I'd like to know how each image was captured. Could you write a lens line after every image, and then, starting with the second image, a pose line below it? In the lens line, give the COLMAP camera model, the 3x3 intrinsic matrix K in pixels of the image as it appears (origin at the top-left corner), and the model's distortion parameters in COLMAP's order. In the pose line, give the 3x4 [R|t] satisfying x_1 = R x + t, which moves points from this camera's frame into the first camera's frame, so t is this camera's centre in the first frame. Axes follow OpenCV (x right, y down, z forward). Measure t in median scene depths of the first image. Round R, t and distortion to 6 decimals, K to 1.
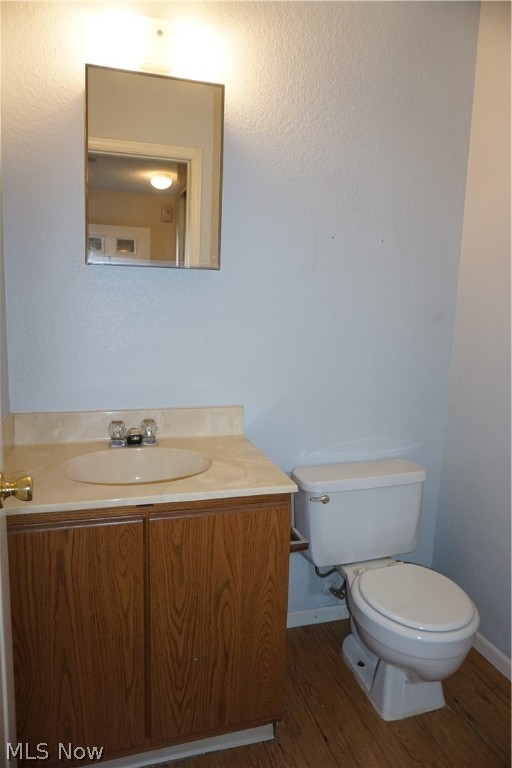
lens RADIAL K [[516.4, 0, 254.3], [0, 516.4, 378.6], [0, 0, 1]] dist [-0.045084, 0.039958]
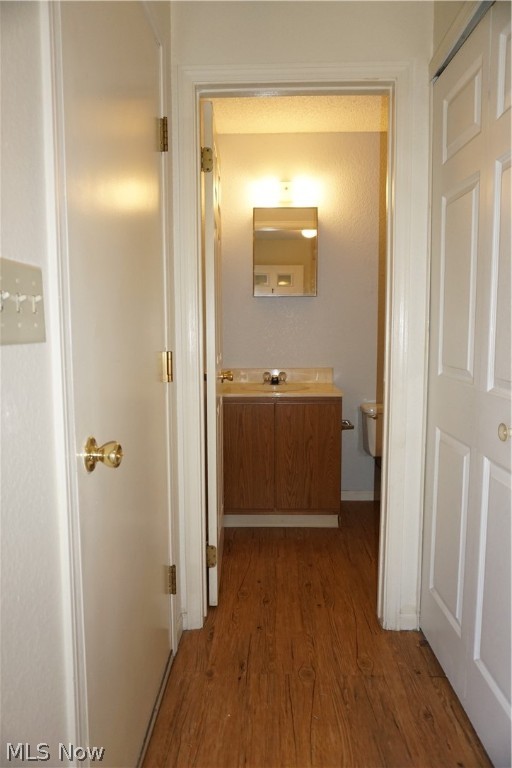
lens RADIAL K [[516.4, 0, 254.3], [0, 516.4, 378.6], [0, 0, 1]] dist [-0.045084, 0.039958]
pose [[0.951852, -0.001387, -0.306554, 0.359402], [-0.014645, 0.998642, -0.049989, 0.239680], [0.306207, 0.052071, 0.950540, -1.090450]]
